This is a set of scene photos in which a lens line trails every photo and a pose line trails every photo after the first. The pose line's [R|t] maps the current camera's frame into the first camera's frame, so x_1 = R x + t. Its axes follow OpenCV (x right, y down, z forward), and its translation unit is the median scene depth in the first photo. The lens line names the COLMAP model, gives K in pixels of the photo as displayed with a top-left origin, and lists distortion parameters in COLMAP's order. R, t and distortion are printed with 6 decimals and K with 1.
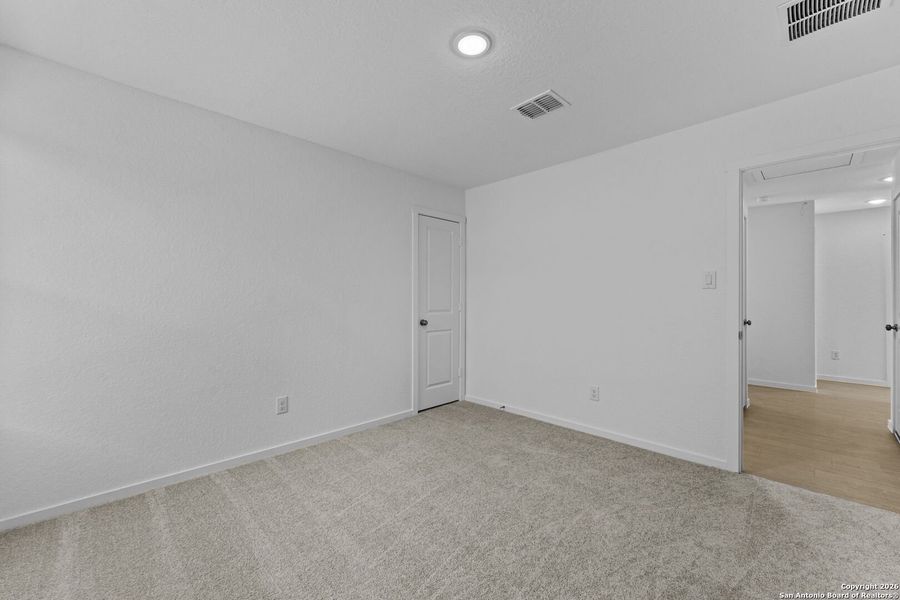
lens RADIAL K [[368.6, 0, 450.0], [0, 368.6, 300.0], [0, 0, 1]] dist [-0.001812, -0.000228]
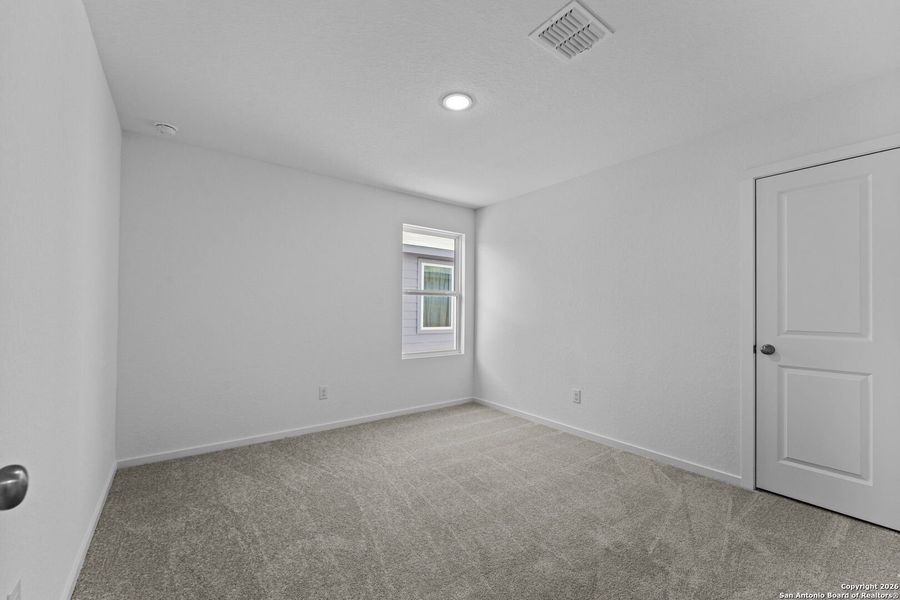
lens RADIAL K [[368.6, 0, 450.0], [0, 368.6, 300.0], [0, 0, 1]] dist [-0.001812, -0.000228]
pose [[-0.142774, -0.017299, -0.989604, 0.655592], [0.000406, 0.999846, -0.017537, -0.011562], [0.989755, -0.002906, -0.142745, 0.598084]]
